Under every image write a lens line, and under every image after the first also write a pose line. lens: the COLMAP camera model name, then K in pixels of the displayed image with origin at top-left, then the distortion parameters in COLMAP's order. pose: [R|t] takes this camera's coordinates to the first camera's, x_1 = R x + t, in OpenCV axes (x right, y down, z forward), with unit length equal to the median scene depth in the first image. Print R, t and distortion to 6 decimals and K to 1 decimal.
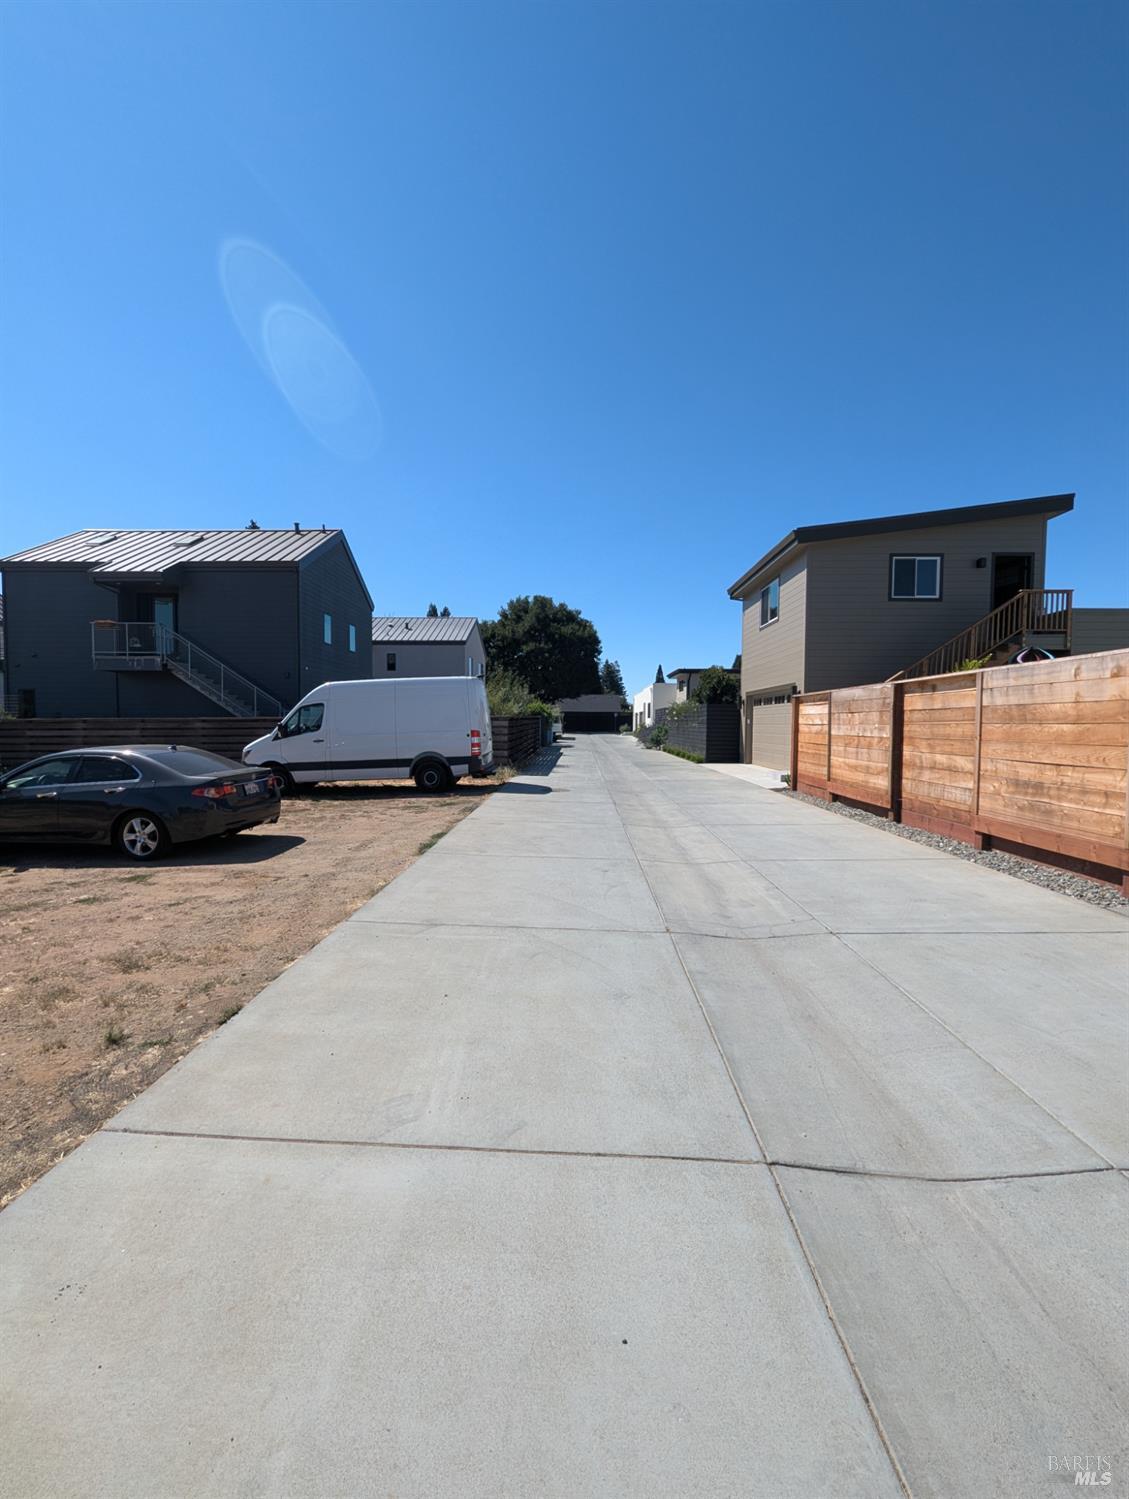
lens RADIAL K [[628.3, 0, 564.5], [0, 628.3, 749.5], [0, 0, 1]] dist [0.000082, 0.000018]
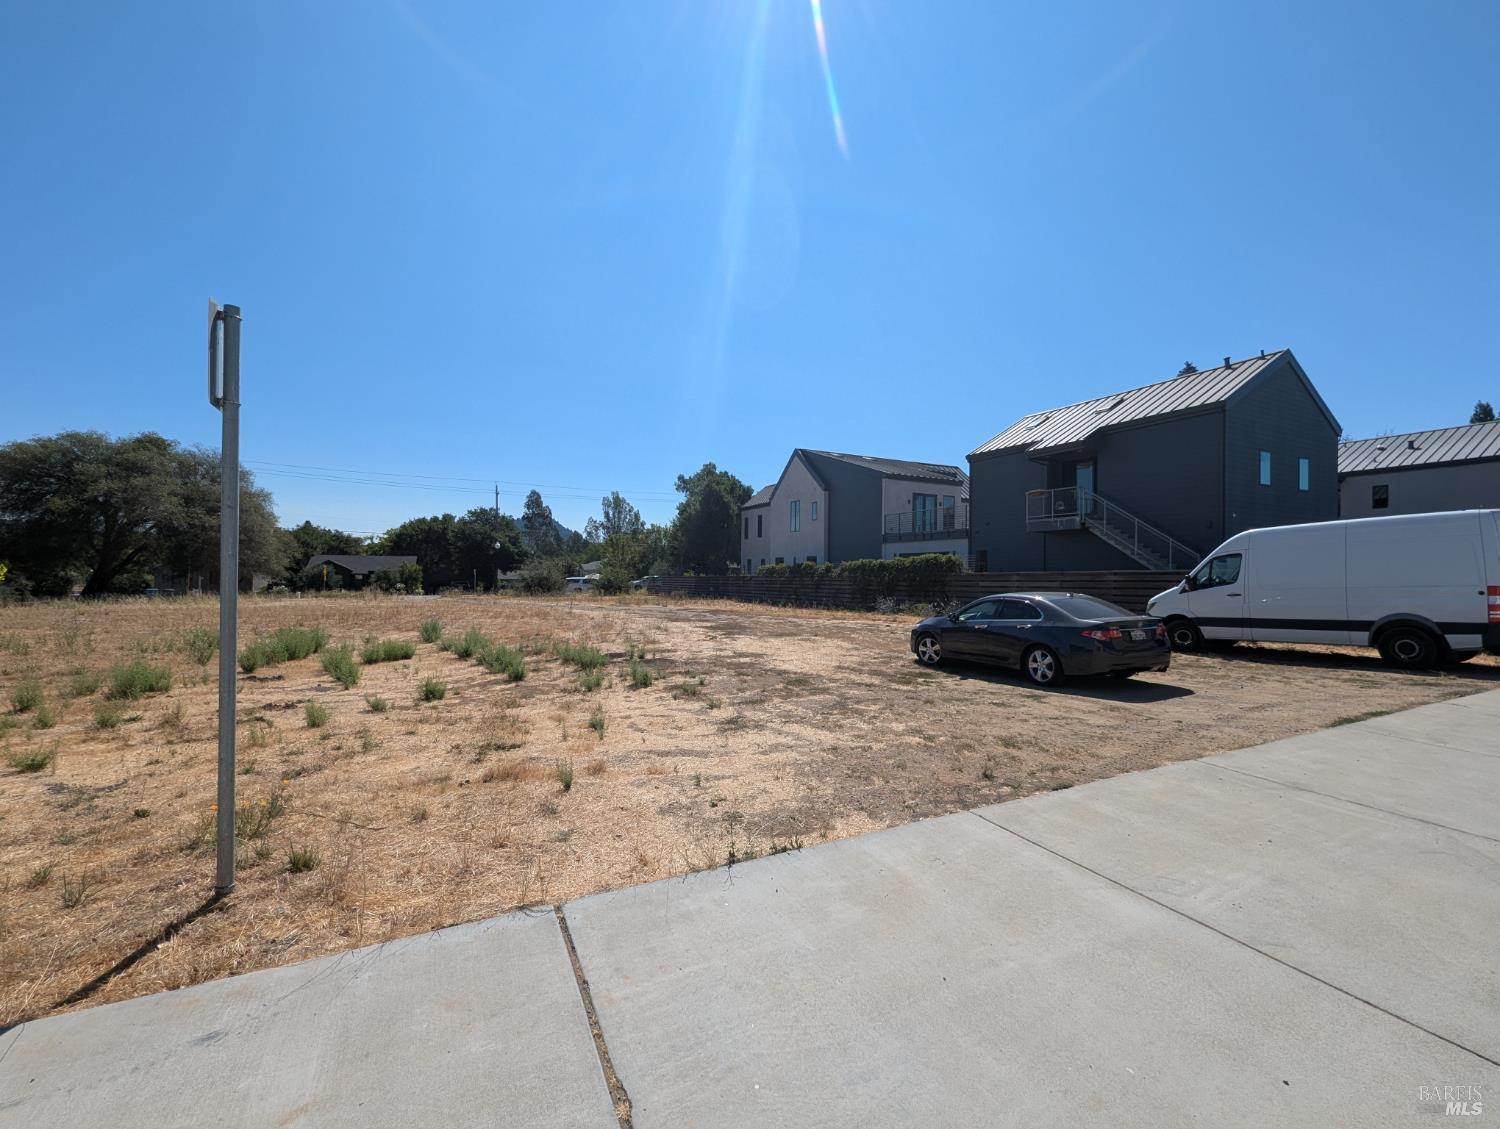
lens RADIAL K [[628.7, 0, 750.0], [0, 628.7, 564.5], [0, 0, 1]] dist [0.000082, 0.000018]
pose [[0.481037, -0.015710, -0.876560, 0.113811], [-0.040084, 0.998400, -0.039891, 0.010683], [0.875784, 0.054325, 0.479637, -0.085611]]
